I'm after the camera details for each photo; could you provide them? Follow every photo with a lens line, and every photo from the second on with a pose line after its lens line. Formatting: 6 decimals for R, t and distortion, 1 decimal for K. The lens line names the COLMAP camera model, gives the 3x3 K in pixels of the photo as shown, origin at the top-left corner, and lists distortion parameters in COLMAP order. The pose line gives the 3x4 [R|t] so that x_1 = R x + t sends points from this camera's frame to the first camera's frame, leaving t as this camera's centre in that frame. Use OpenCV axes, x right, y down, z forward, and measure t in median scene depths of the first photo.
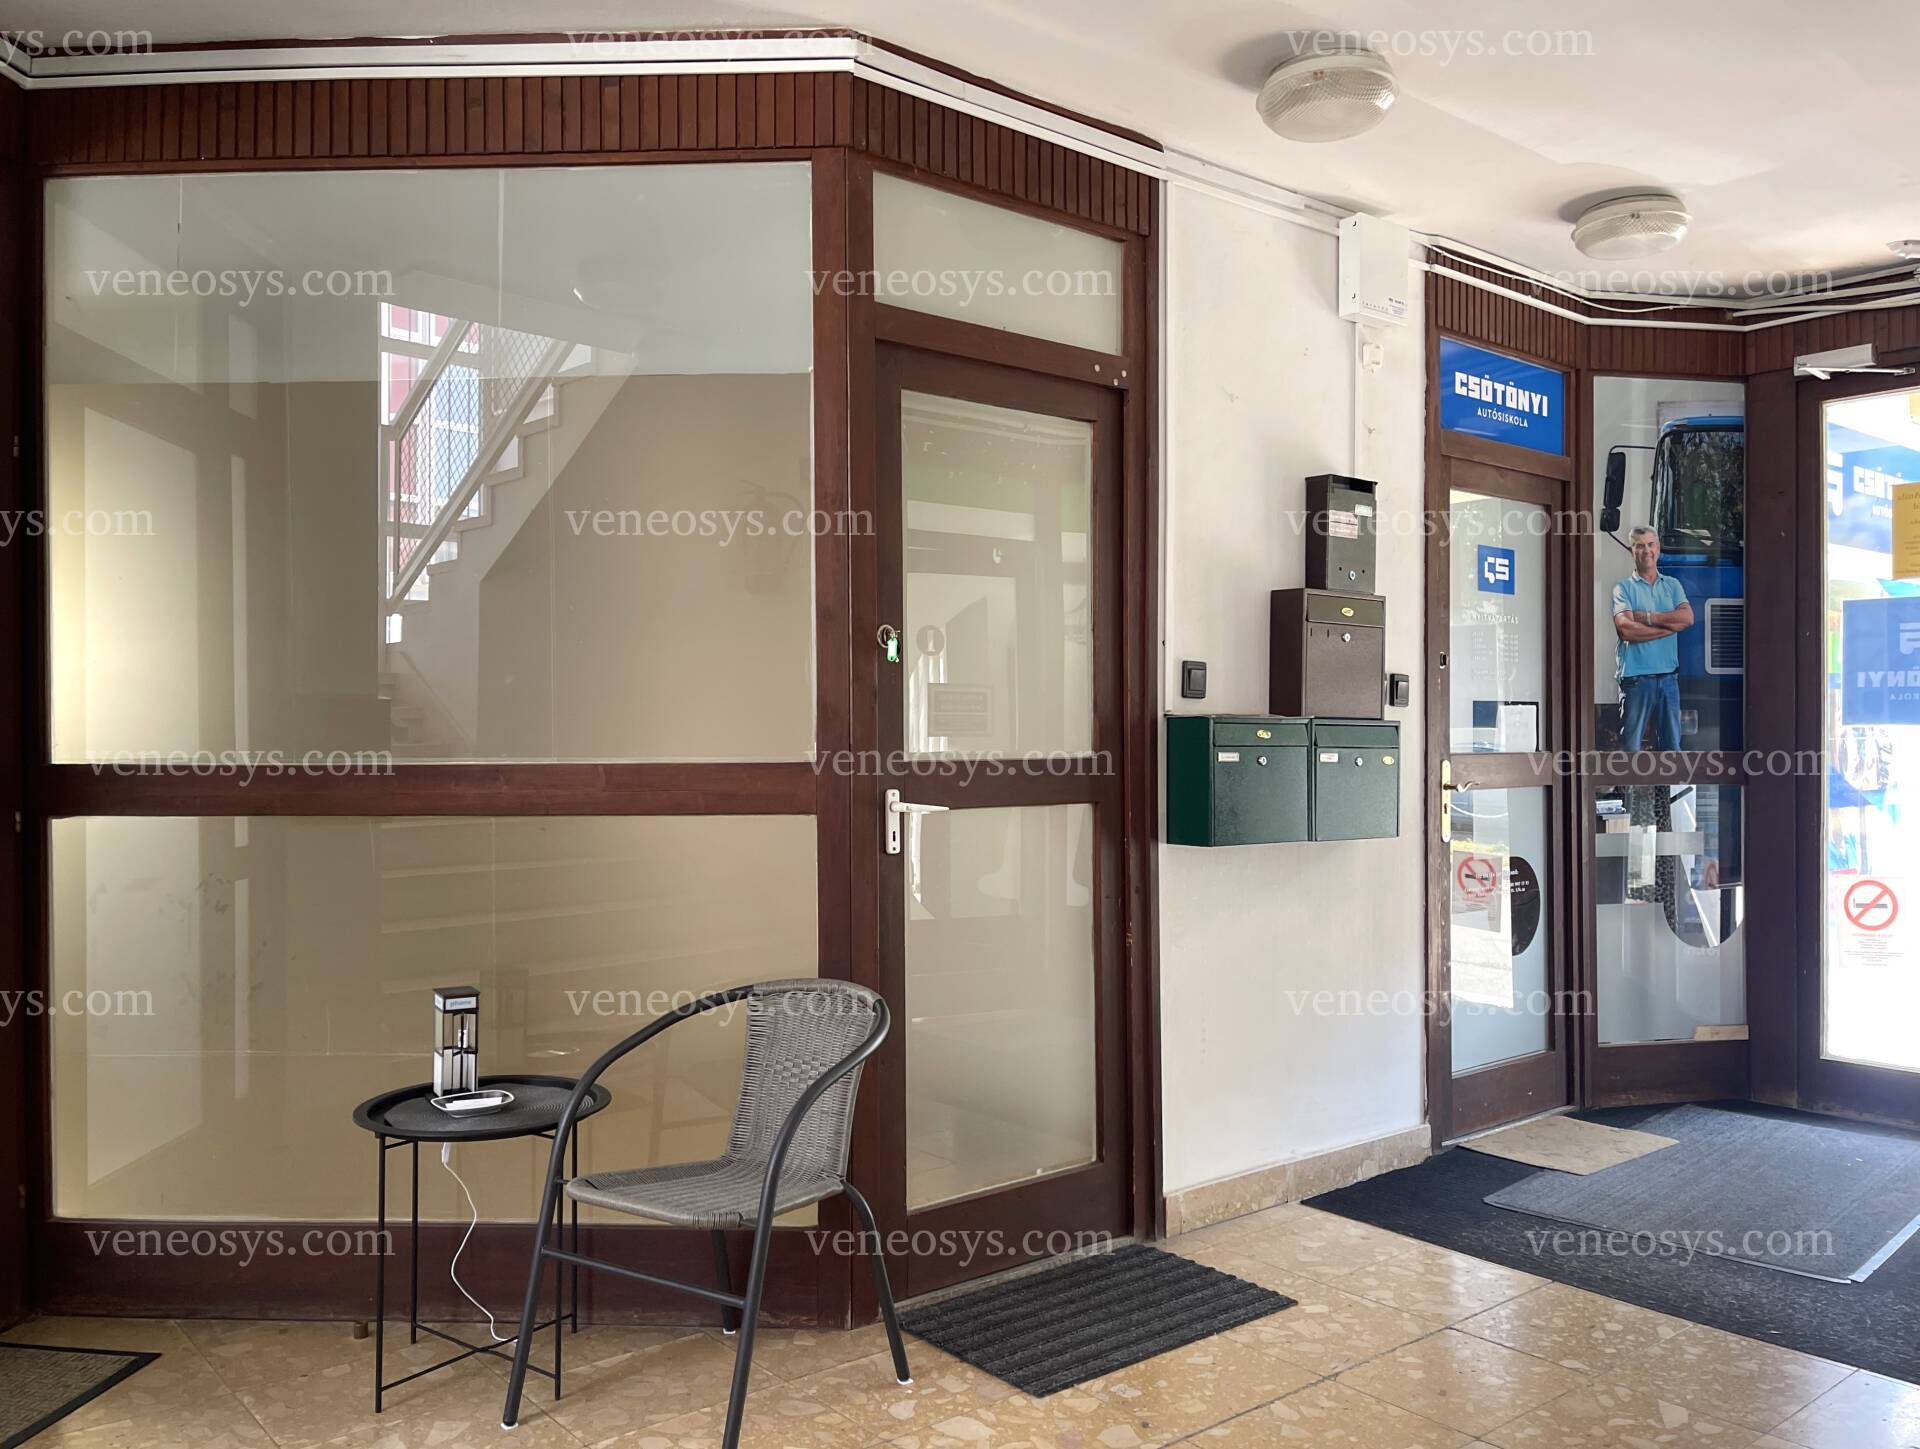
lens RADIAL K [[1521.3, 0, 922.5], [0, 1521.3, 748.9], [0, 0, 1]] dist [0.039346, -0.008140]
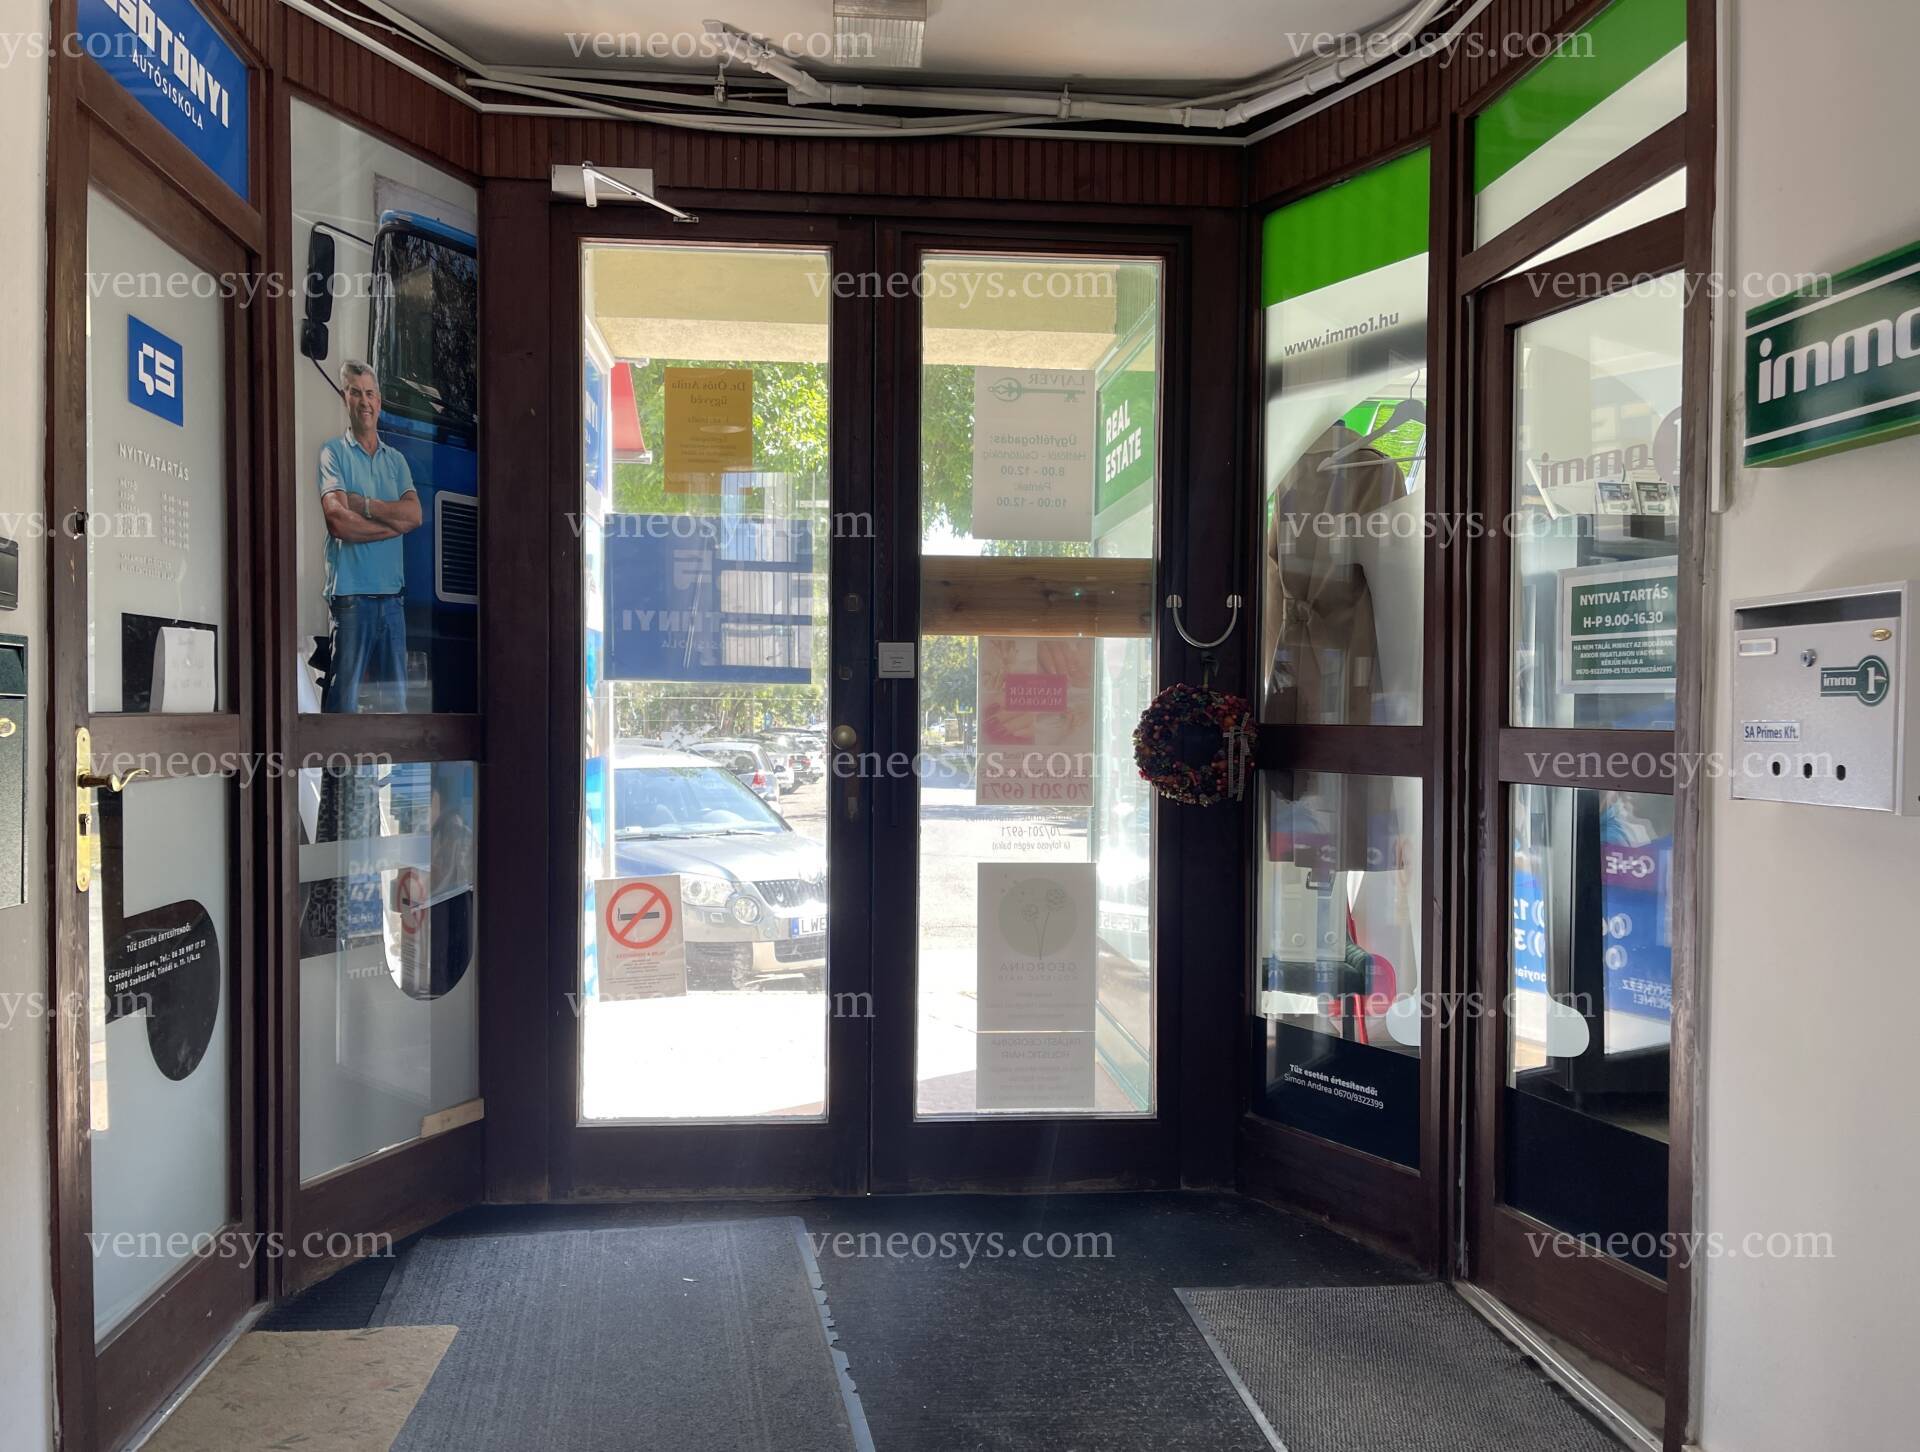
lens RADIAL K [[1474.9, 0, 952.6], [0, 1474.9, 740.7], [0, 0, 1]] dist [0.067062, -0.086748]
pose [[0.551003, -0.009559, 0.834448, 0.114139], [-0.002109, 0.999915, 0.012847, 0.006299], [-0.834500, -0.008838, 0.550936, 0.603160]]
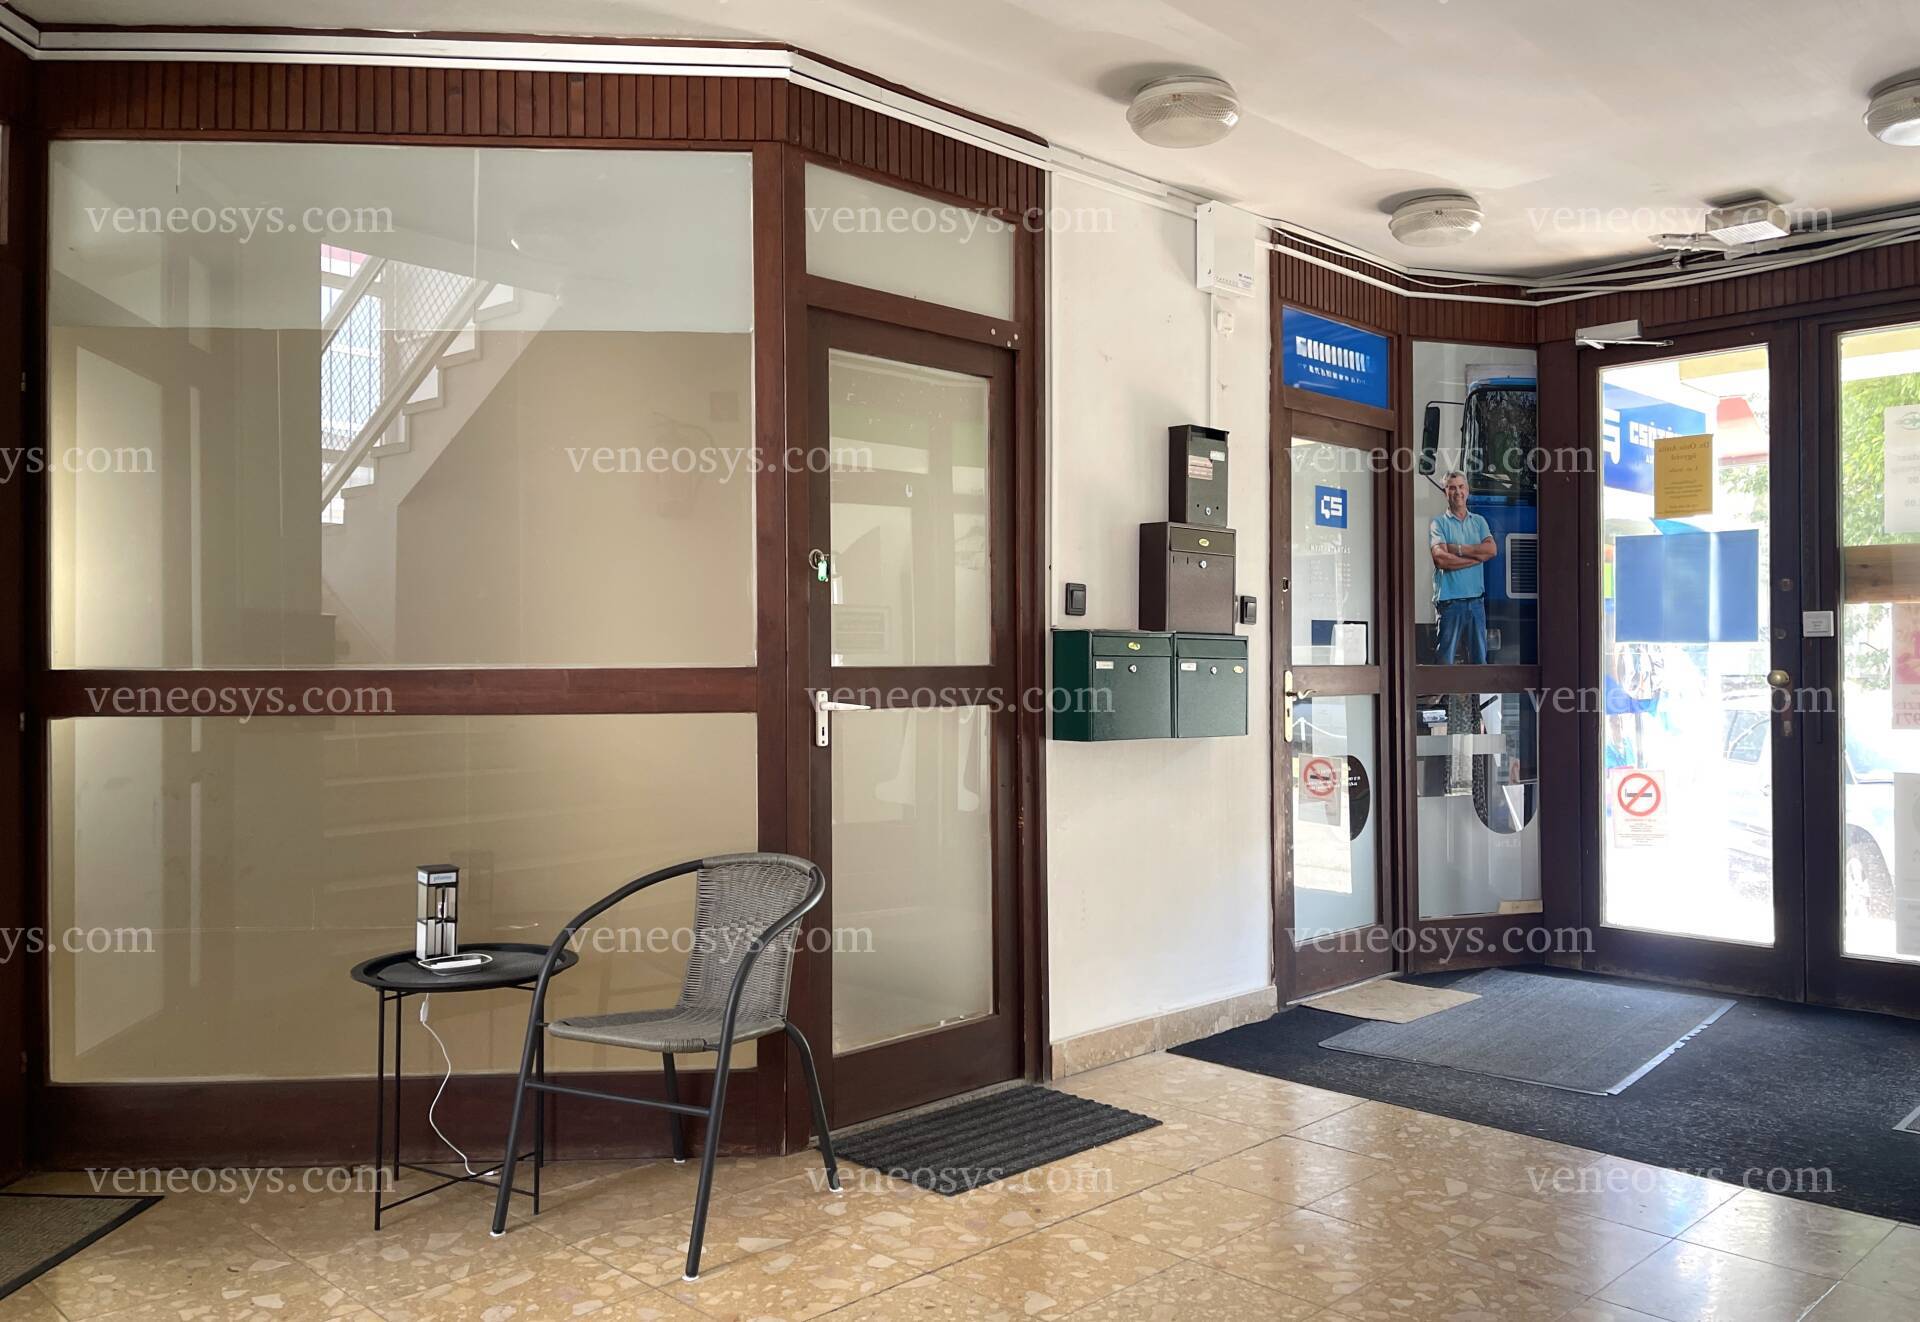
lens RADIAL K [[1529.2, 0, 958.3], [0, 1529.2, 659.9], [0, 0, 1]] dist [0.044265, 0.000464]
pose [[0.994621, 0.000432, 0.103578, -0.032833], [0.000707, 0.999940, -0.010961, 0.014117], [-0.103577, 0.010975, 0.994561, -0.156600]]
